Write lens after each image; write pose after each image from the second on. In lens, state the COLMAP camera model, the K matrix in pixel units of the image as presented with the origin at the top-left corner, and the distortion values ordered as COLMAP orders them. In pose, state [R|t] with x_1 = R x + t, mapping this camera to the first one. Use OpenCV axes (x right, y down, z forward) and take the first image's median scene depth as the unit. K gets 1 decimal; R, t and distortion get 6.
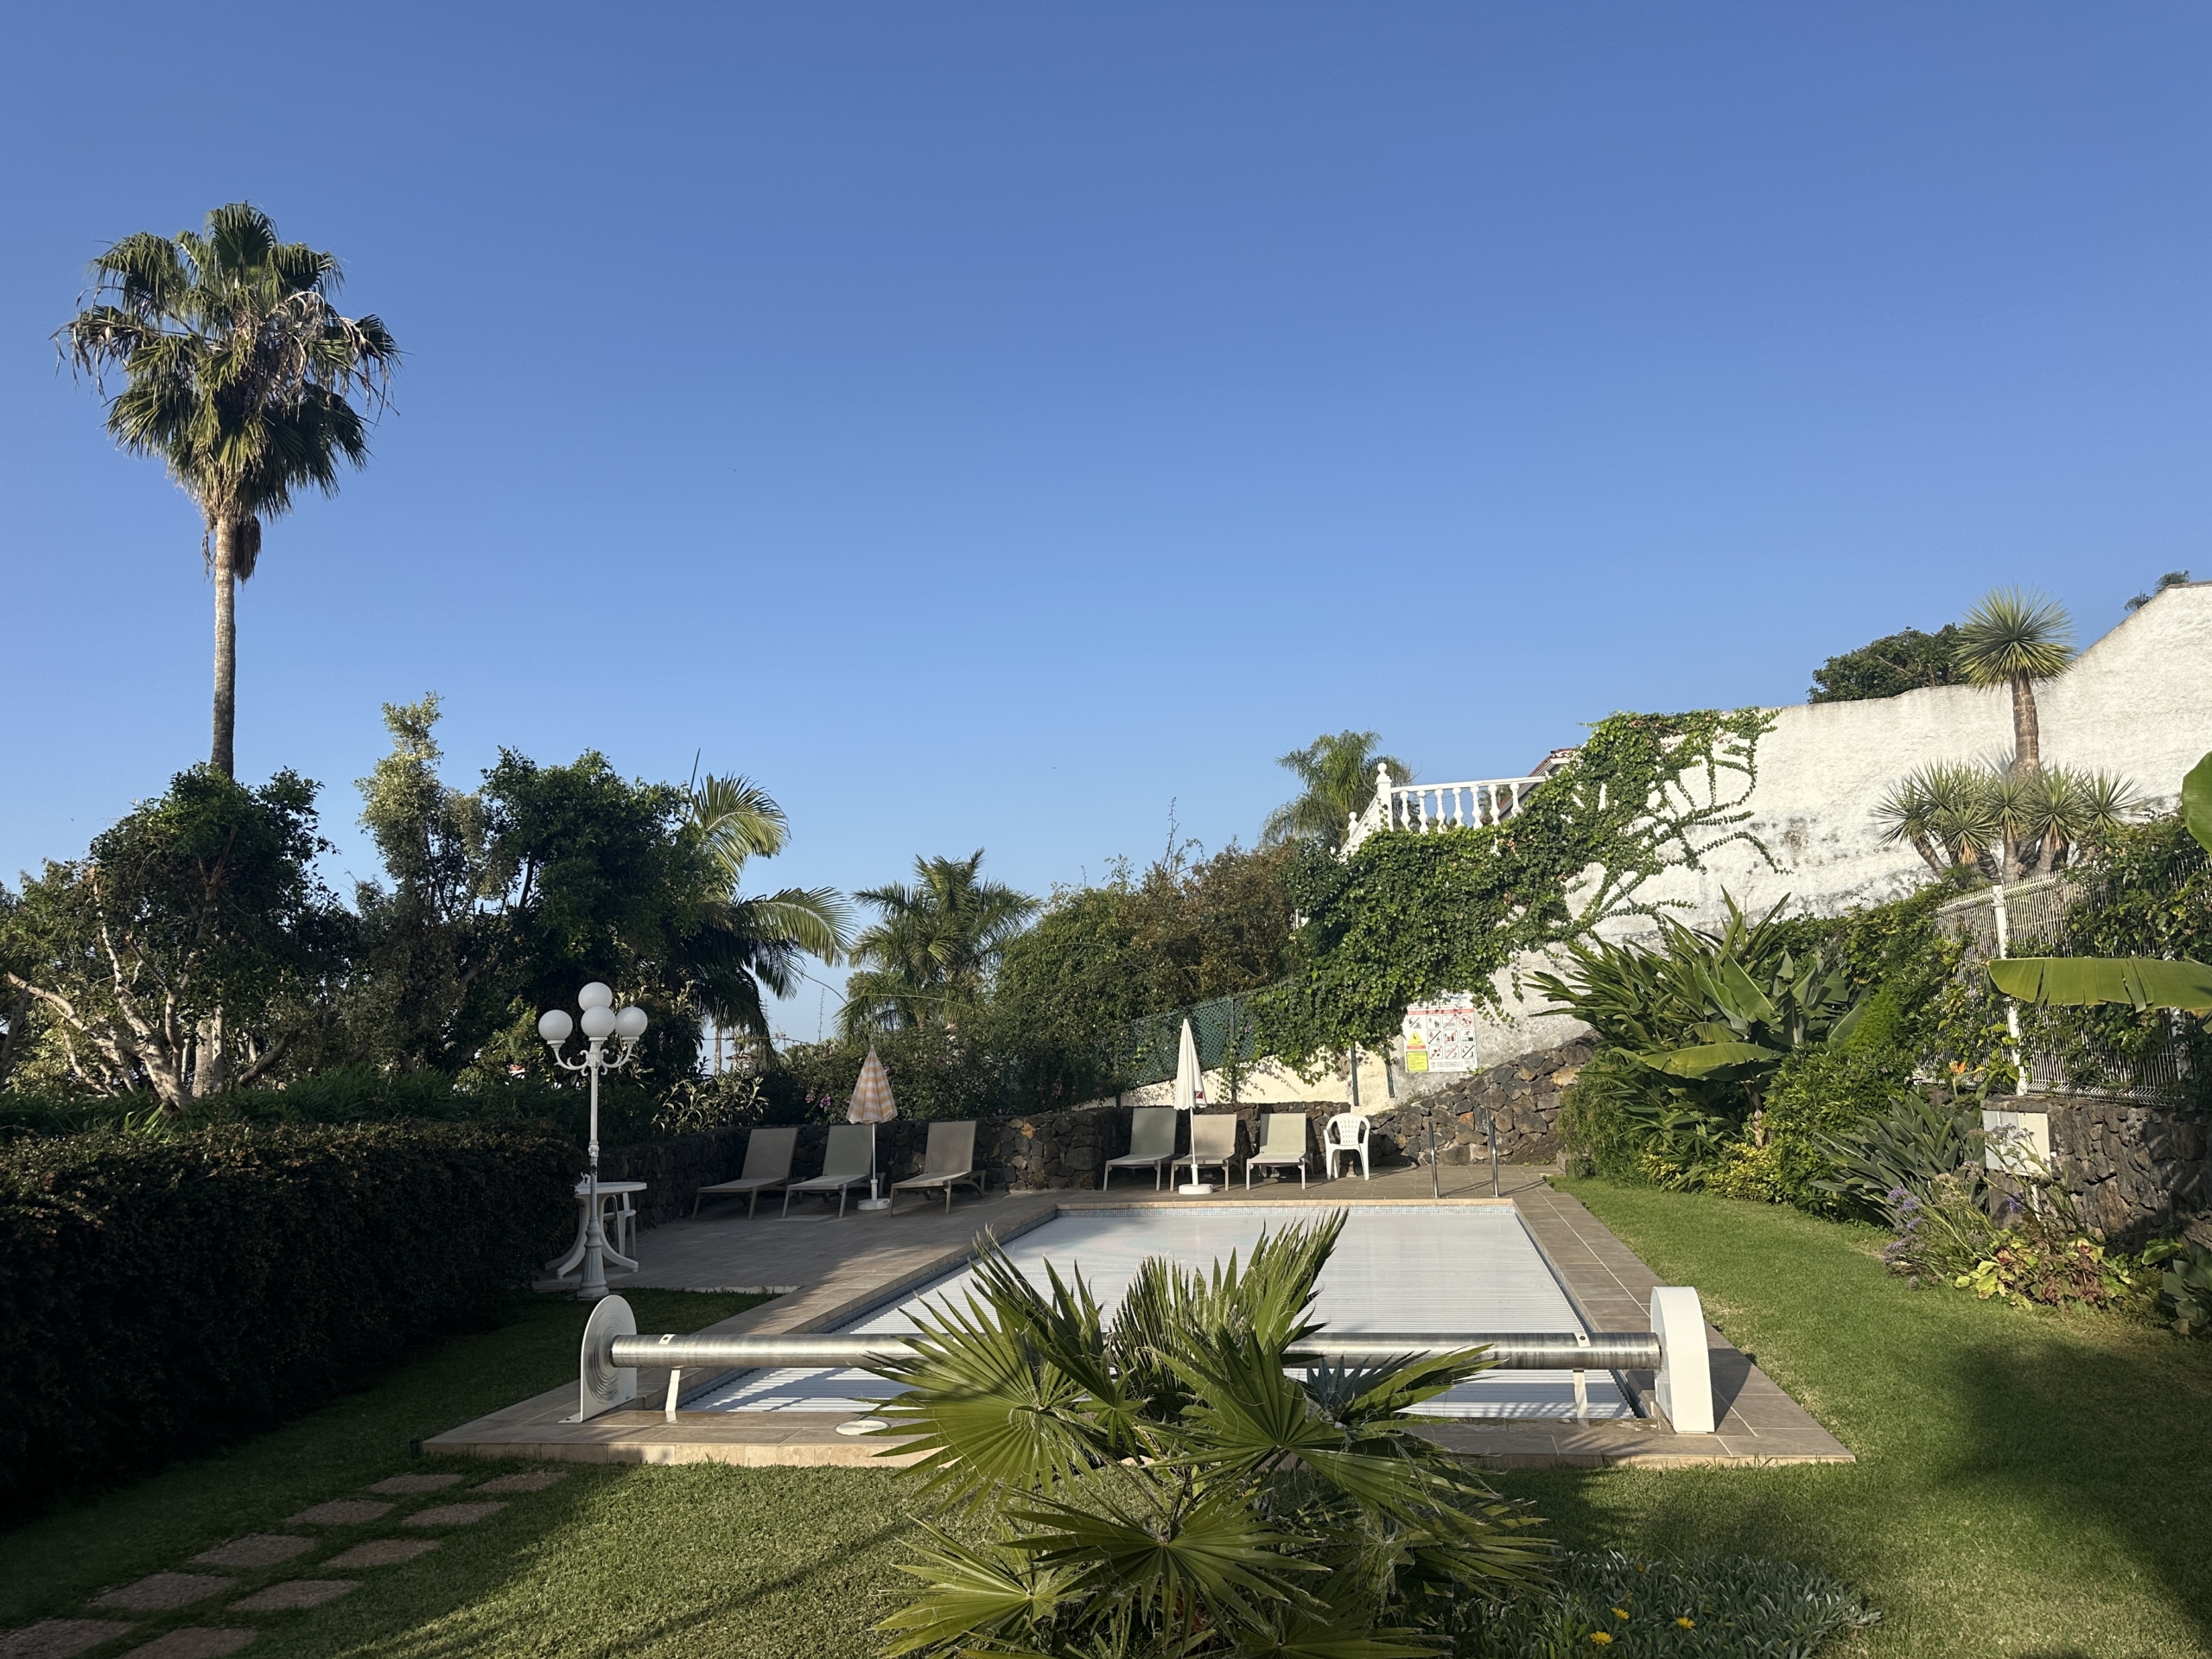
lens RADIAL K [[1565.8, 0, 1110.6], [0, 1565.8, 833.2], [0, 0, 1]] dist [0.104435, -0.067452]
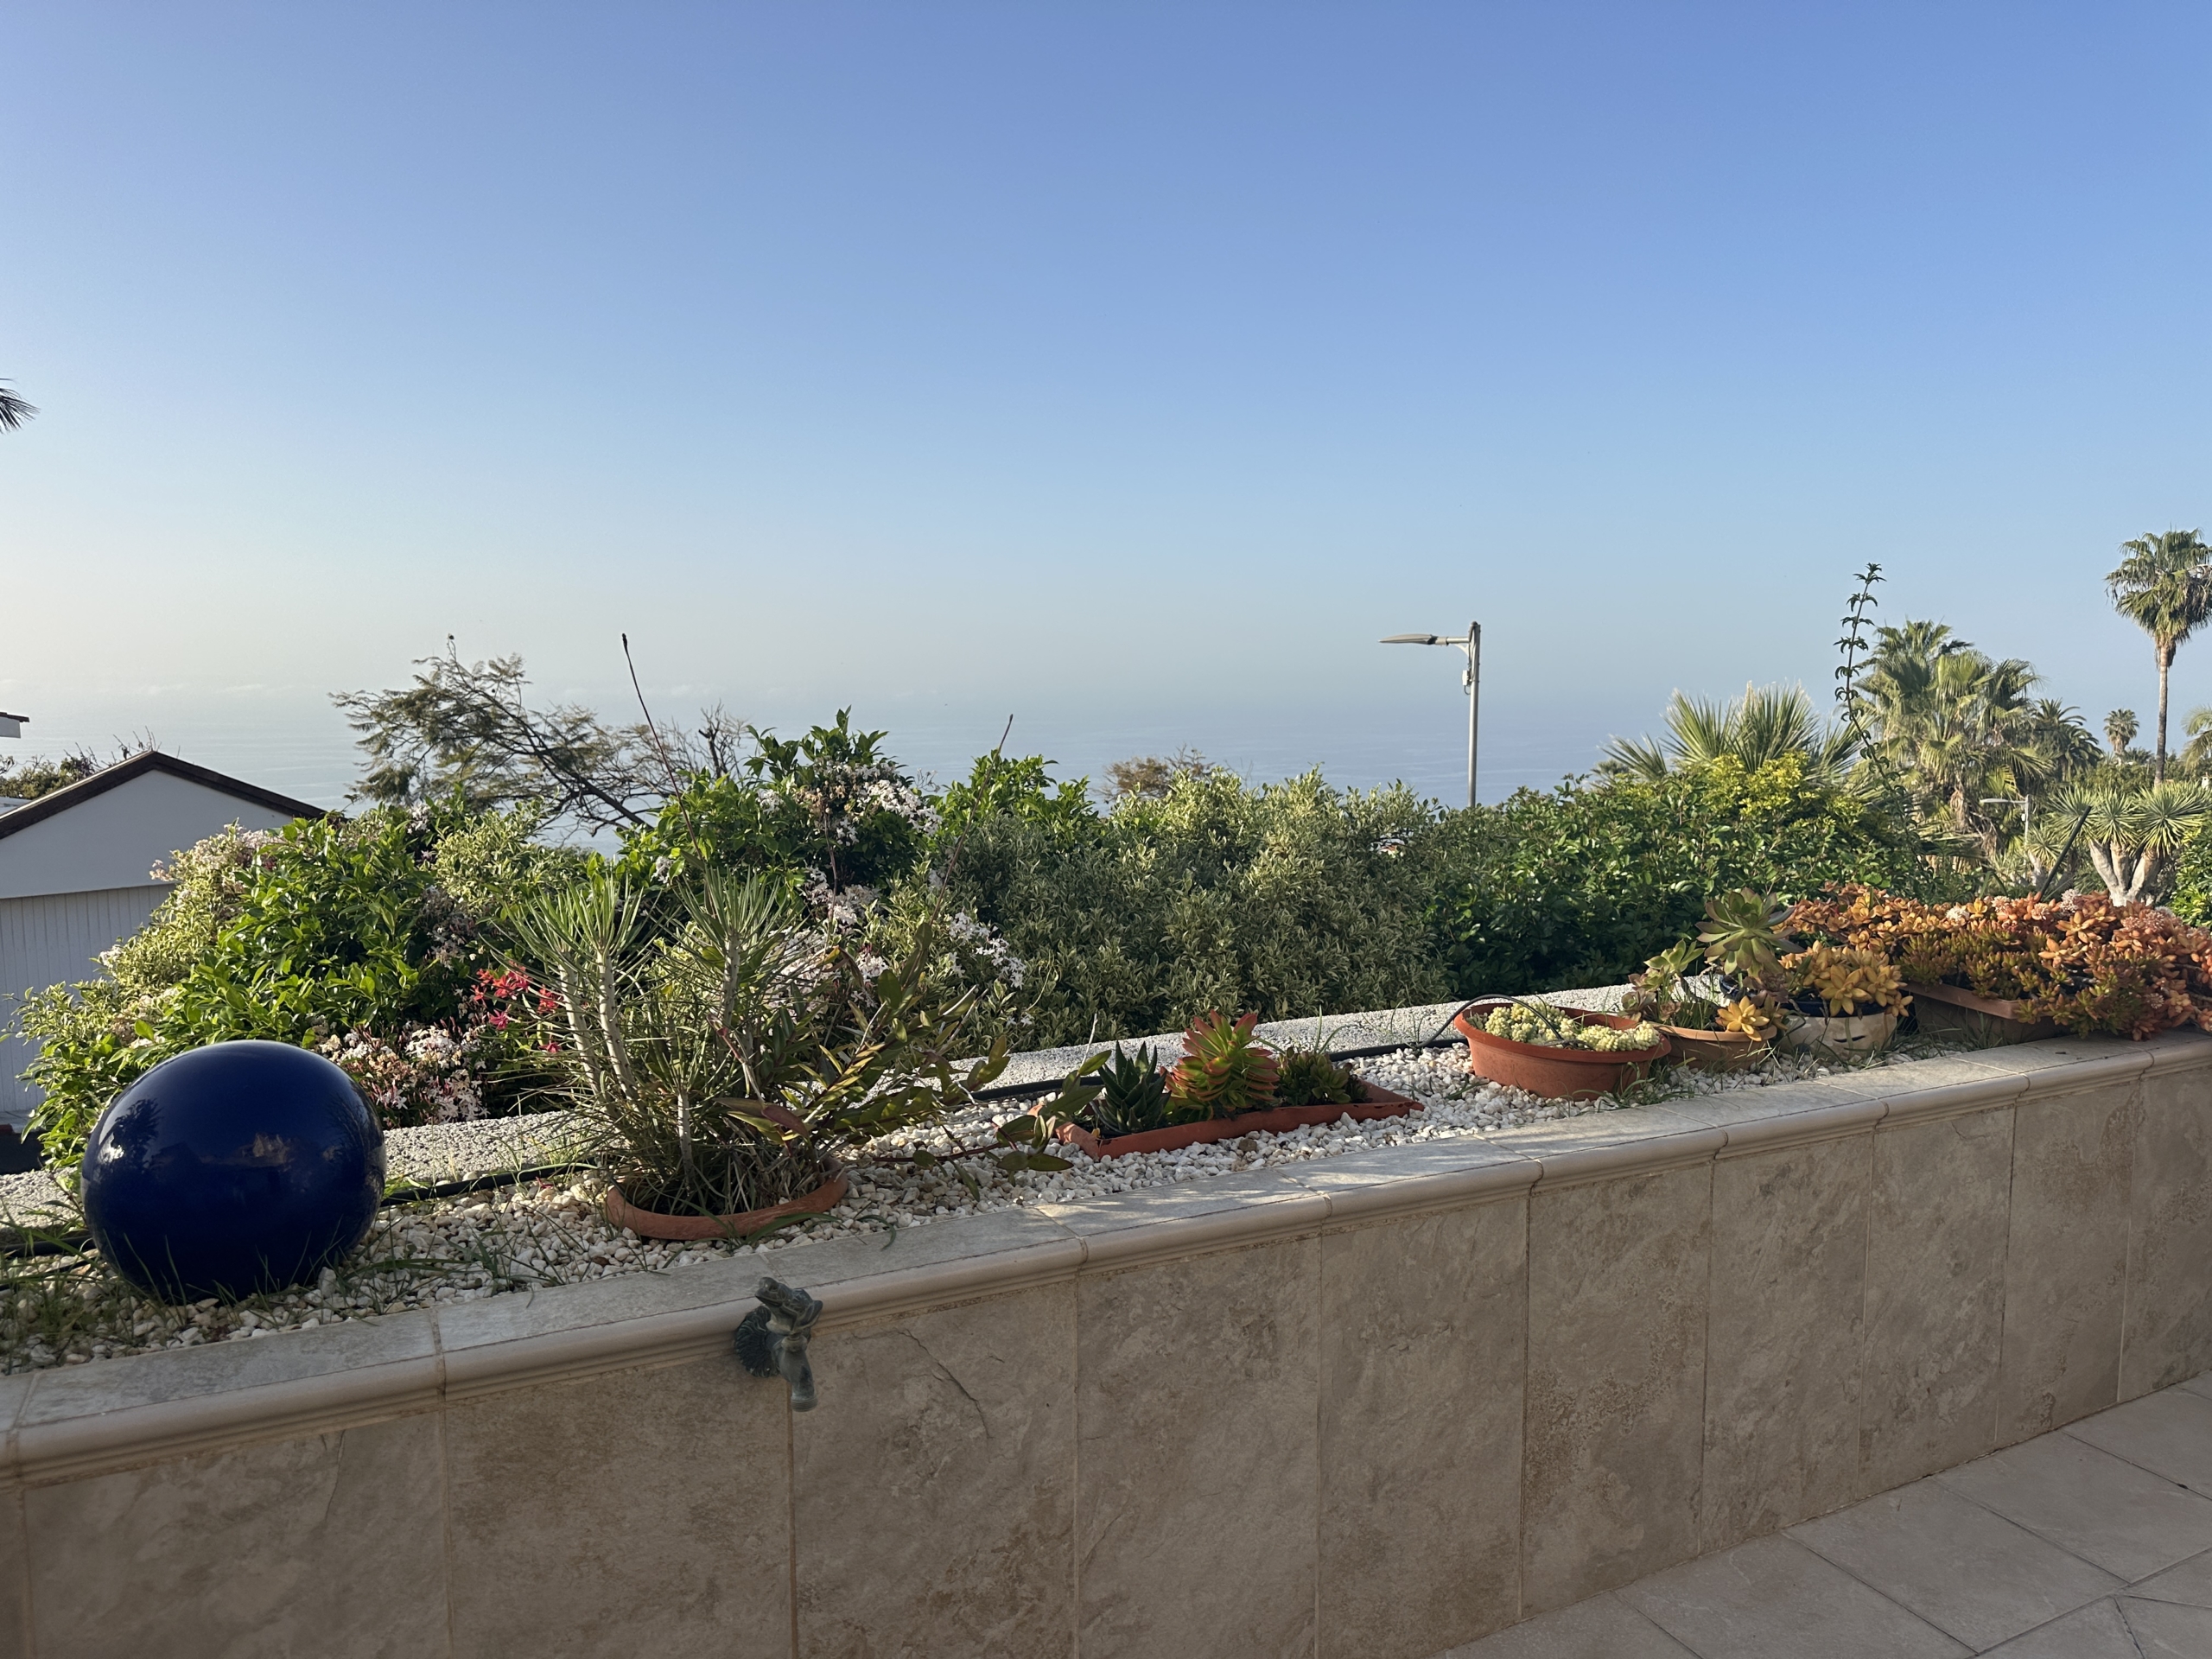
lens RADIAL K [[1519.5, 0, 1108.5], [0, 1519.5, 845.4], [0, 0, 1]] dist [0.043939, -0.061900]
pose [[0.597106, 0.129907, -0.791574, 0.479128], [0.080597, 0.972090, 0.220329, -0.577753], [0.798103, -0.195358, 0.569970, -1.969139]]
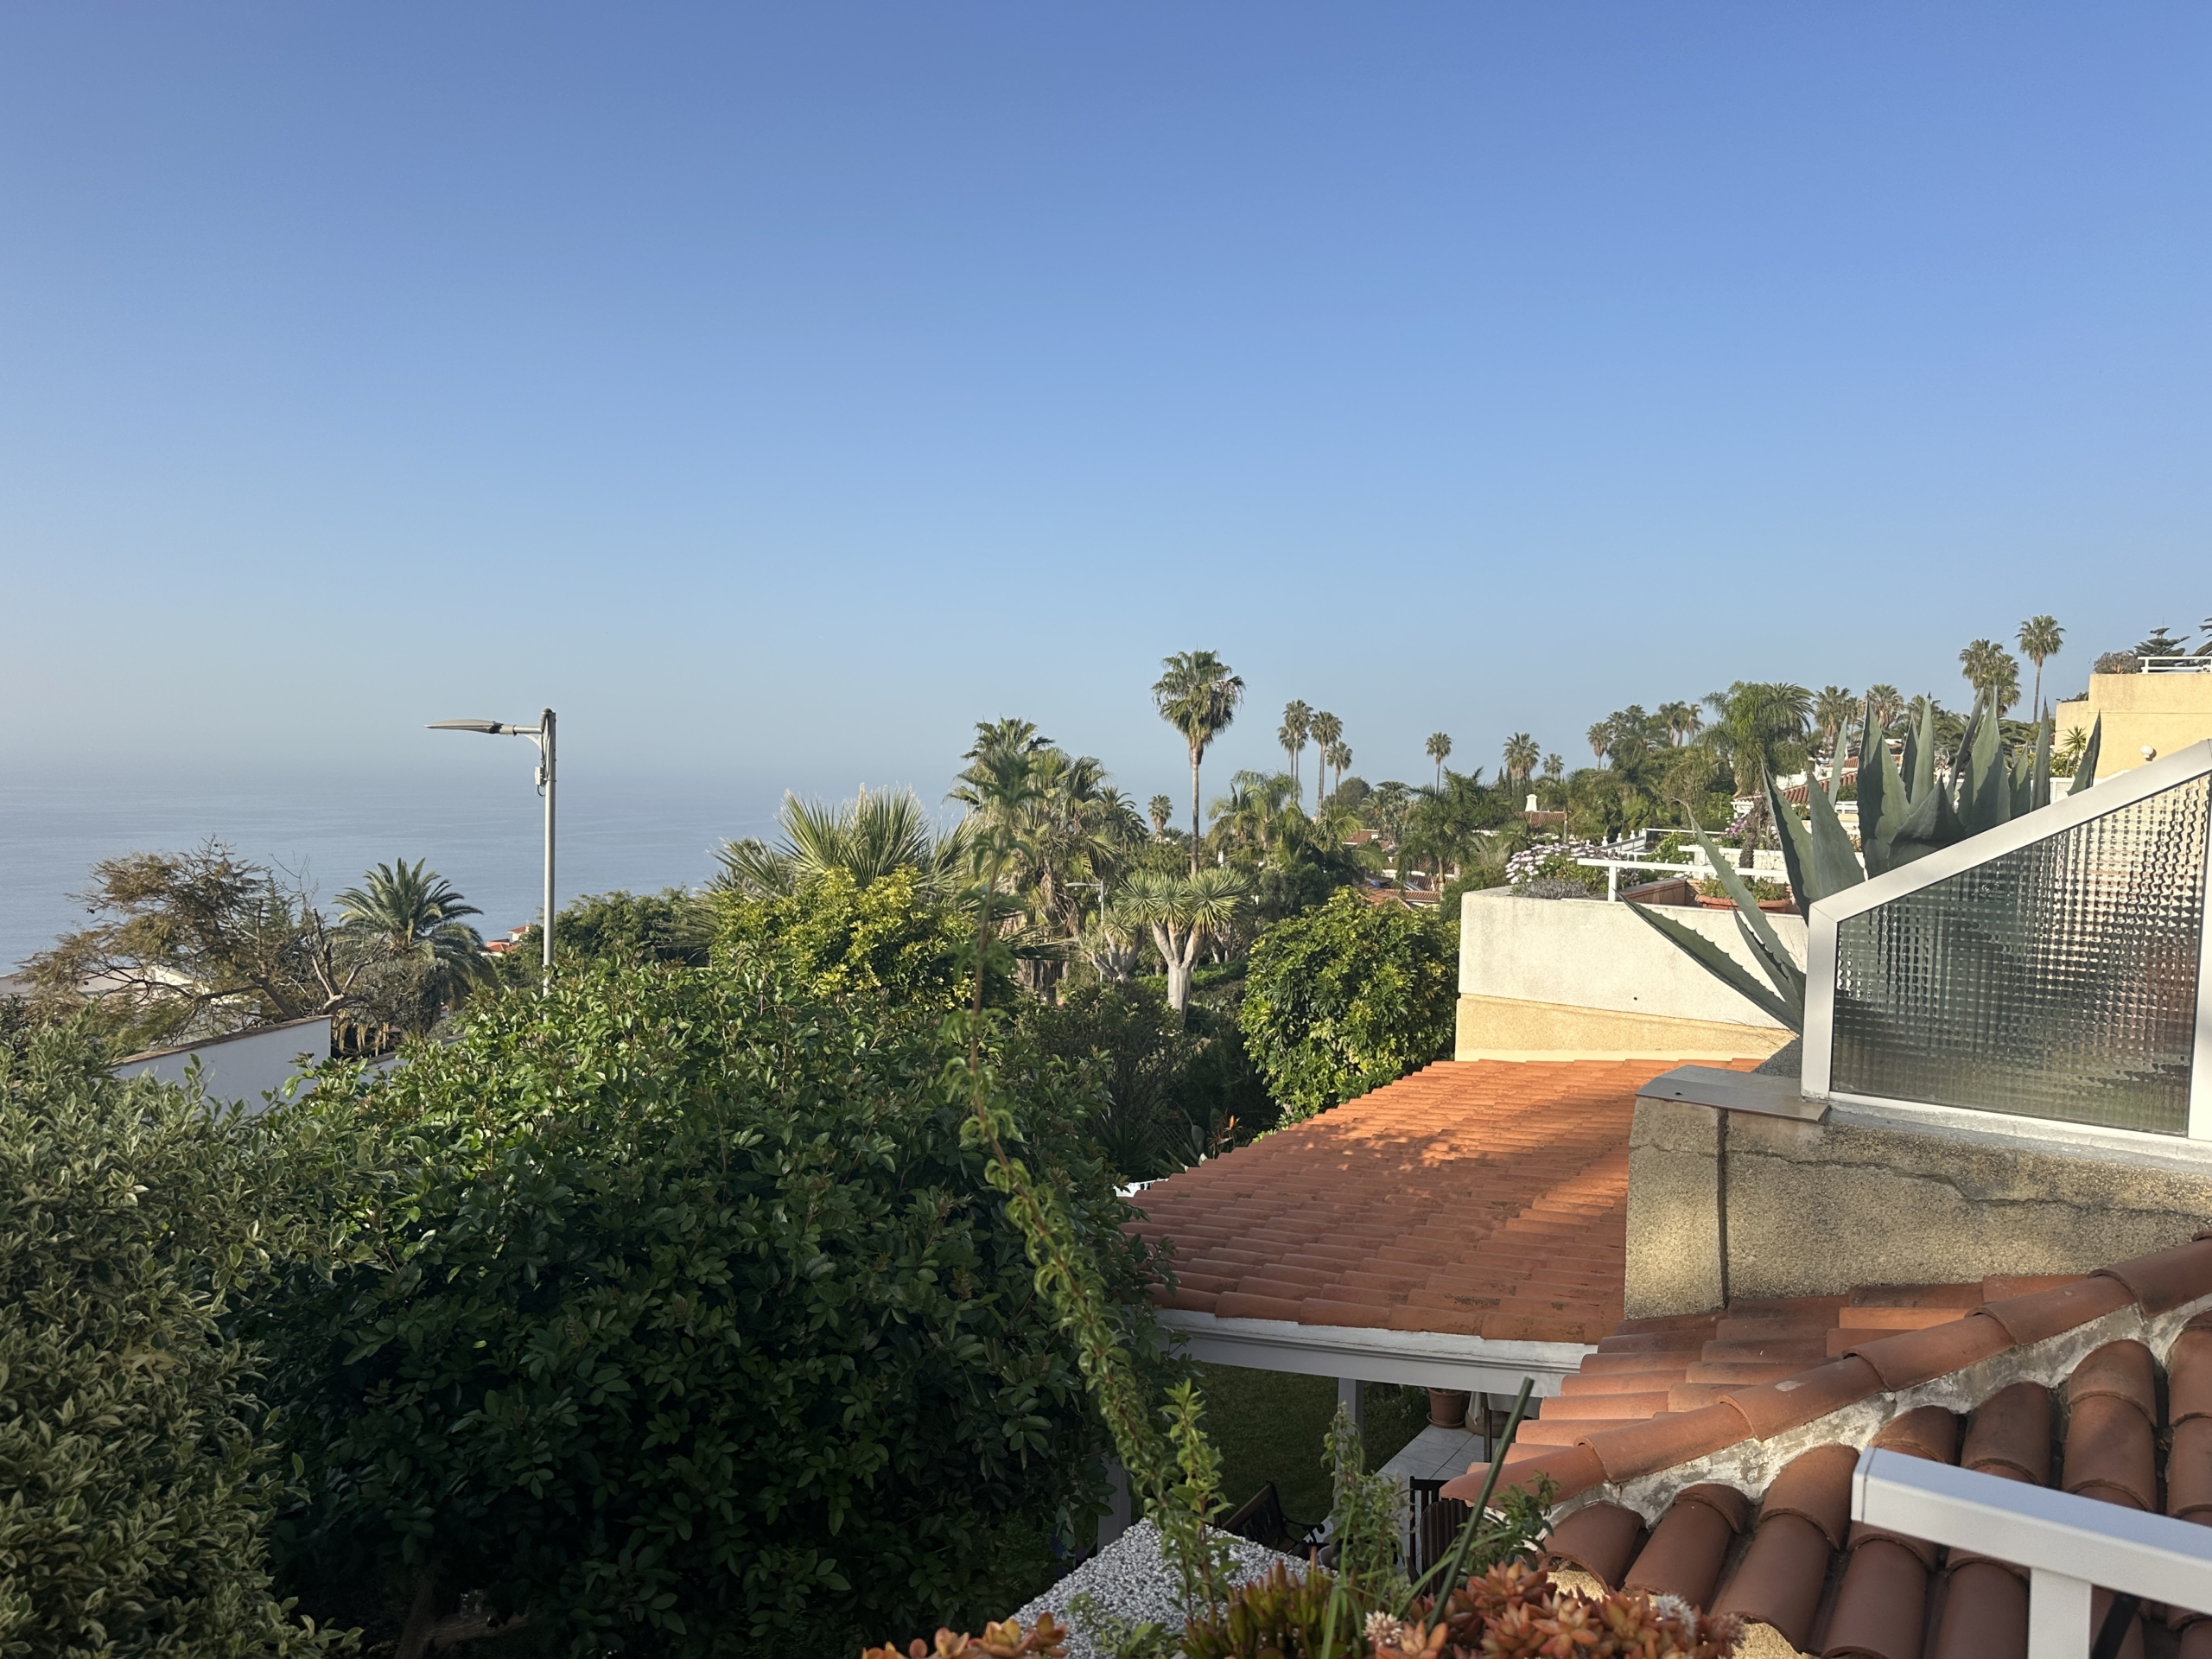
lens RADIAL K [[1519.5, 0, 1108.5], [0, 1519.5, 845.4], [0, 0, 1]] dist [0.043939, -0.061900]
pose [[0.925901, 0.088624, -0.367223, 0.429089], [-0.018665, 0.981637, 0.189843, -0.573248], [0.377305, -0.168922, 0.910553, -1.876346]]
